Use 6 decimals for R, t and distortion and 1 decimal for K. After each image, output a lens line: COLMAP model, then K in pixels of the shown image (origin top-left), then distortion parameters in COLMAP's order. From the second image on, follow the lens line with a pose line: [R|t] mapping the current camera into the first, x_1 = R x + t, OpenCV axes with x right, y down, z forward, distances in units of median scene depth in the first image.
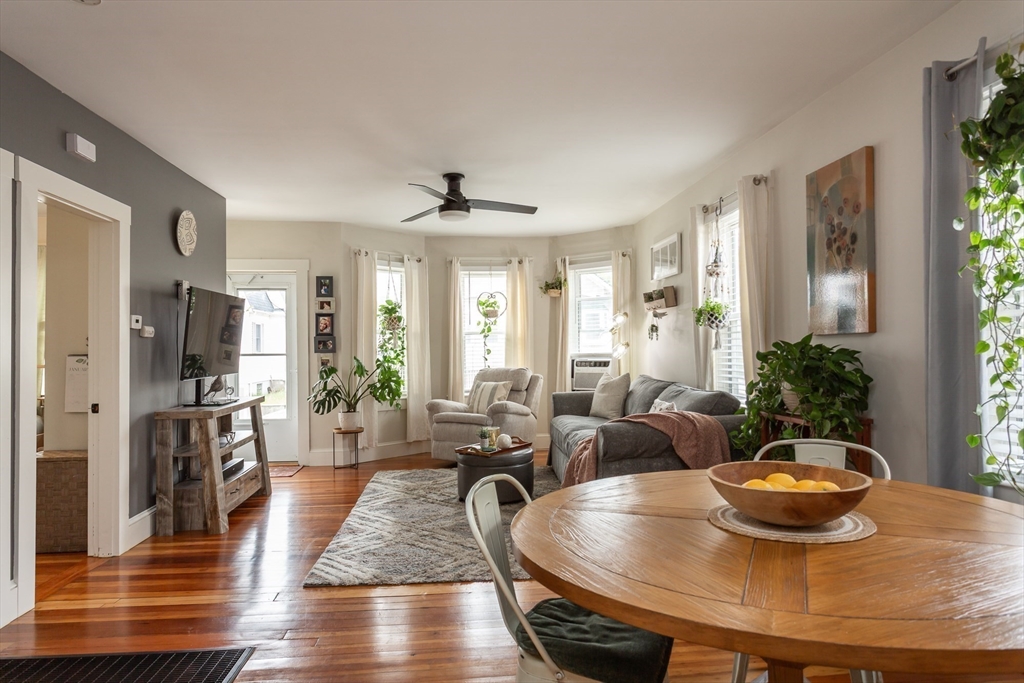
lens RADIAL K [[630.8, 0, 512.3], [0, 630.8, 341.7], [0, 0, 1]] dist [-0.004335, 0.009170]
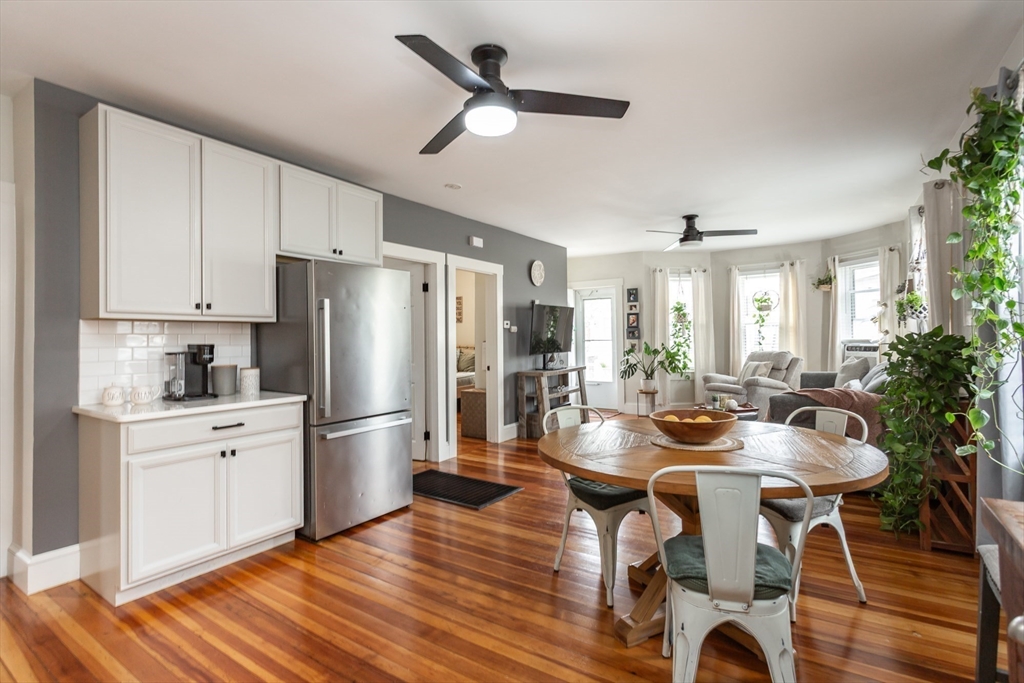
lens RADIAL K [[493.2, 0, 509.0], [0, 493.2, 331.5], [0, 0, 1]] dist [0.003834, 0.001451]
pose [[0.767935, -0.009977, -0.640450, 0.235112], [0.015420, 0.999877, 0.002914, -0.008918], [0.640342, -0.012113, 0.767995, -0.097816]]
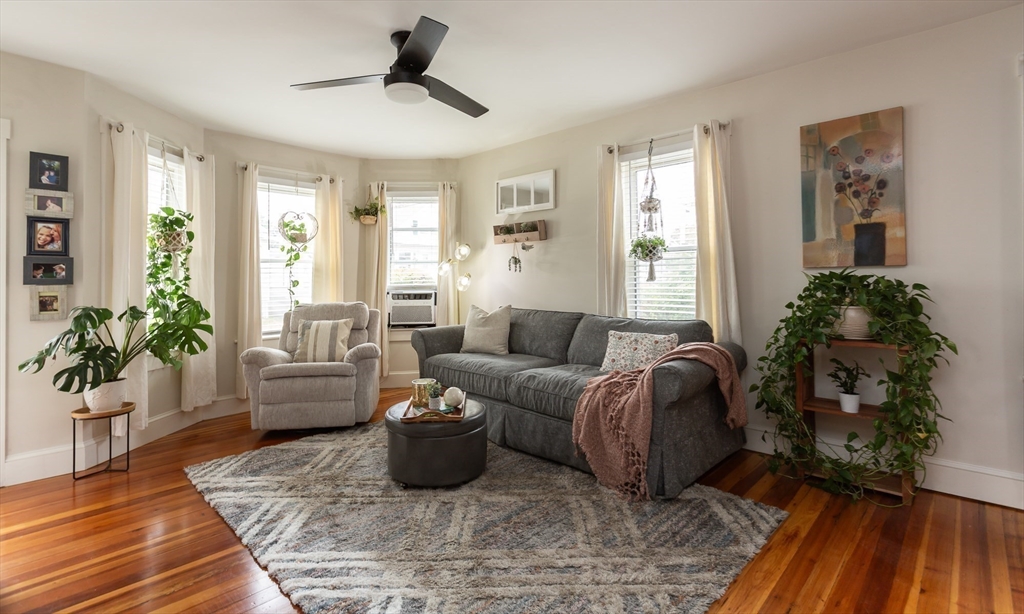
lens RADIAL K [[487.2, 0, 514.7], [0, 487.2, 270.7], [0, 0, 1]] dist [0.007251, 0.000349]
pose [[0.753050, 0.019607, 0.657671, -0.276081], [-0.009586, 0.999777, -0.018830, 0.009305], [-0.657893, 0.007876, 0.753070, 0.379276]]
